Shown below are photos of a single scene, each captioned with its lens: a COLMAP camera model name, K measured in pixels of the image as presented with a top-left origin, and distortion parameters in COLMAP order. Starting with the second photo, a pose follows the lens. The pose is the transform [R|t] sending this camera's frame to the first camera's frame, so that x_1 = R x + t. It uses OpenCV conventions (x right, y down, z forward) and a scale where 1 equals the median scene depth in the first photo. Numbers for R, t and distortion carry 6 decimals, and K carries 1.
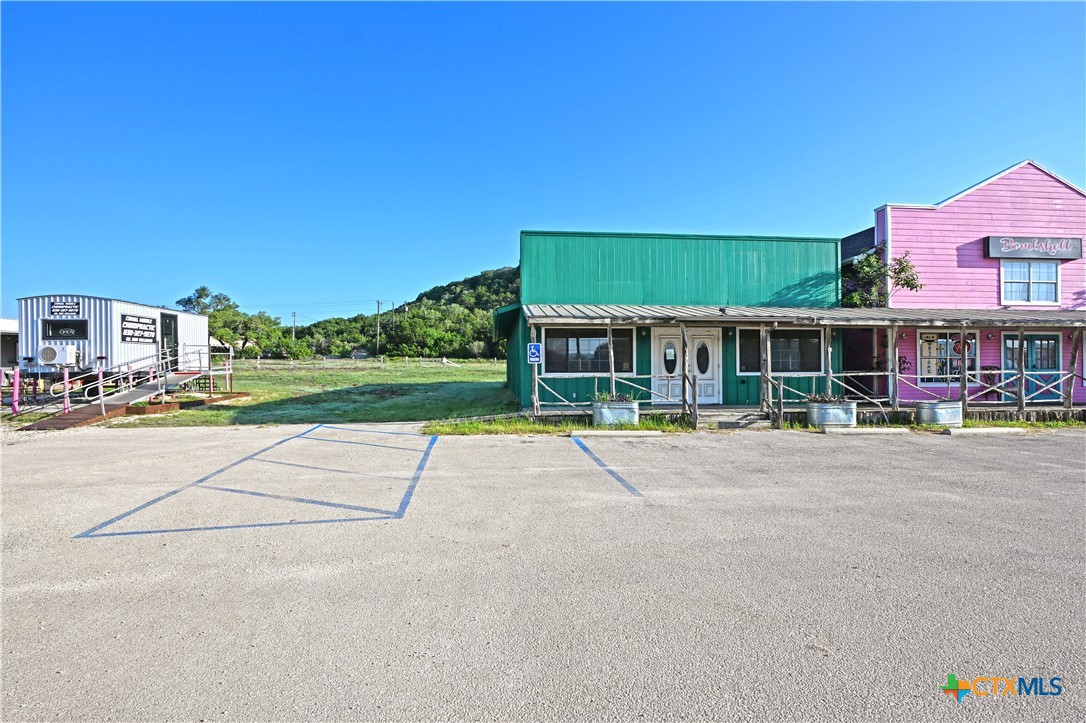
lens RADIAL K [[531.1, 0, 544.7], [0, 531.1, 359.6], [0, 0, 1]] dist [0.000634, 0.001622]
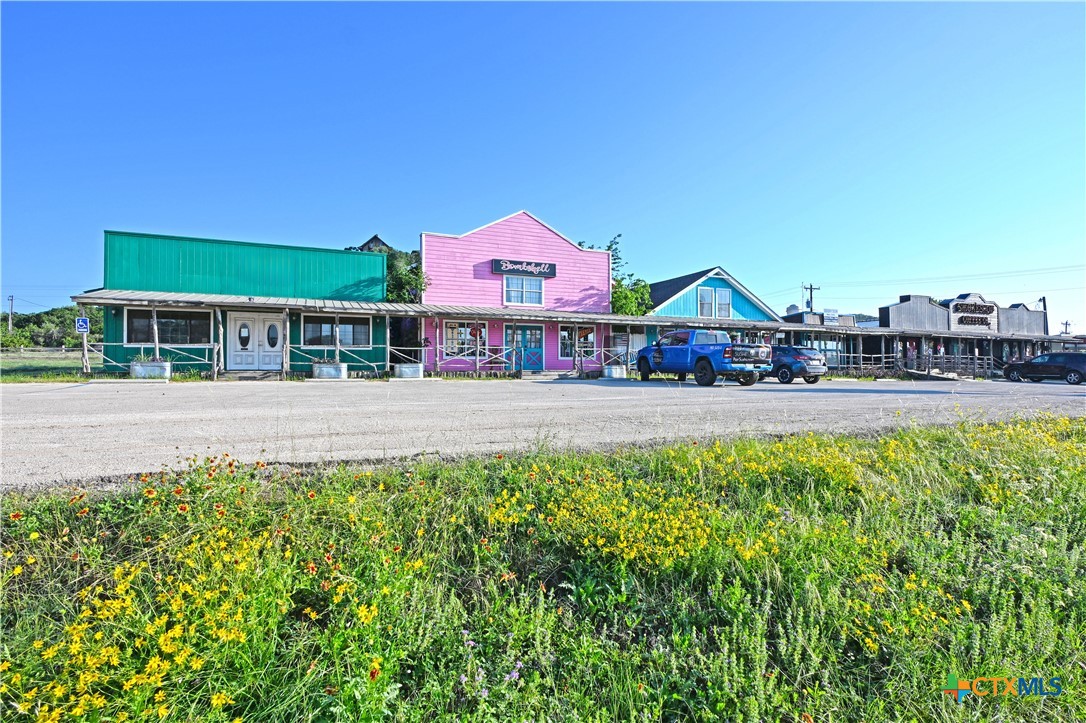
lens RADIAL K [[531.1, 0, 543.4], [0, 531.1, 363.6], [0, 0, 1]] dist [0.000634, 0.001622]
pose [[0.950551, 0.002237, 0.310562, 0.535601], [-0.004951, 0.999956, 0.007951, 0.054002], [-0.310530, -0.009095, 0.950520, -0.498658]]
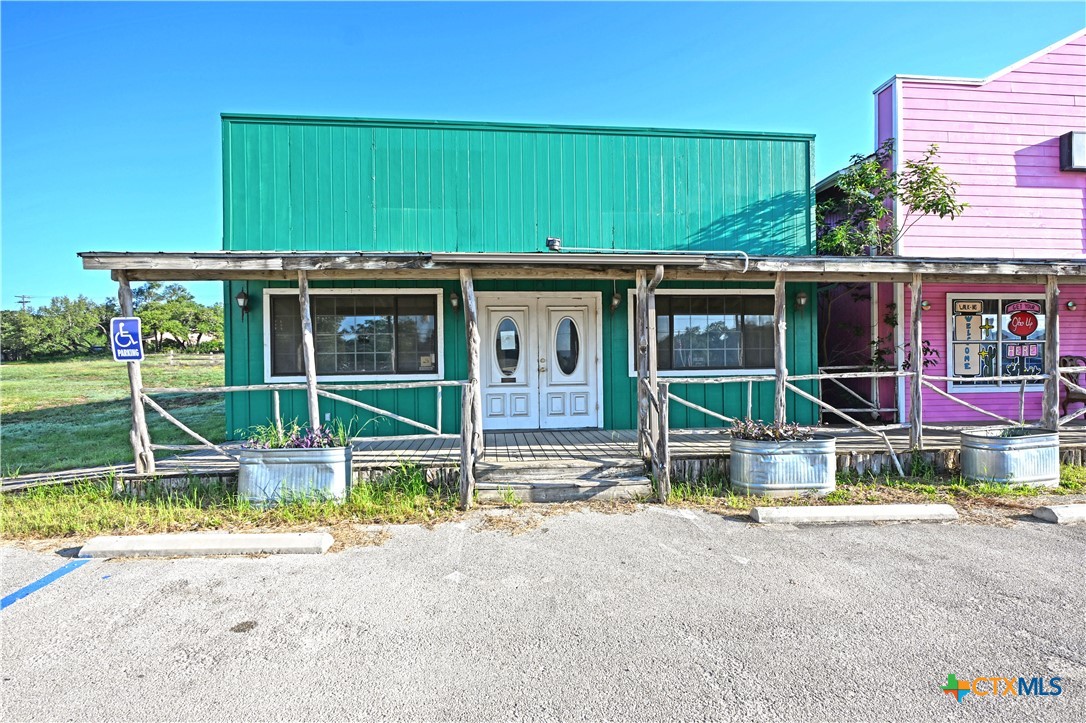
lens RADIAL K [[531.1, 0, 545.8], [0, 531.1, 362.7], [0, 0, 1]] dist [0.000634, 0.001622]
pose [[0.999932, -0.009633, 0.006523, 0.272335], [0.009488, 0.999716, 0.021861, 0.001547], [-0.006732, -0.021798, 0.999740, 0.443217]]
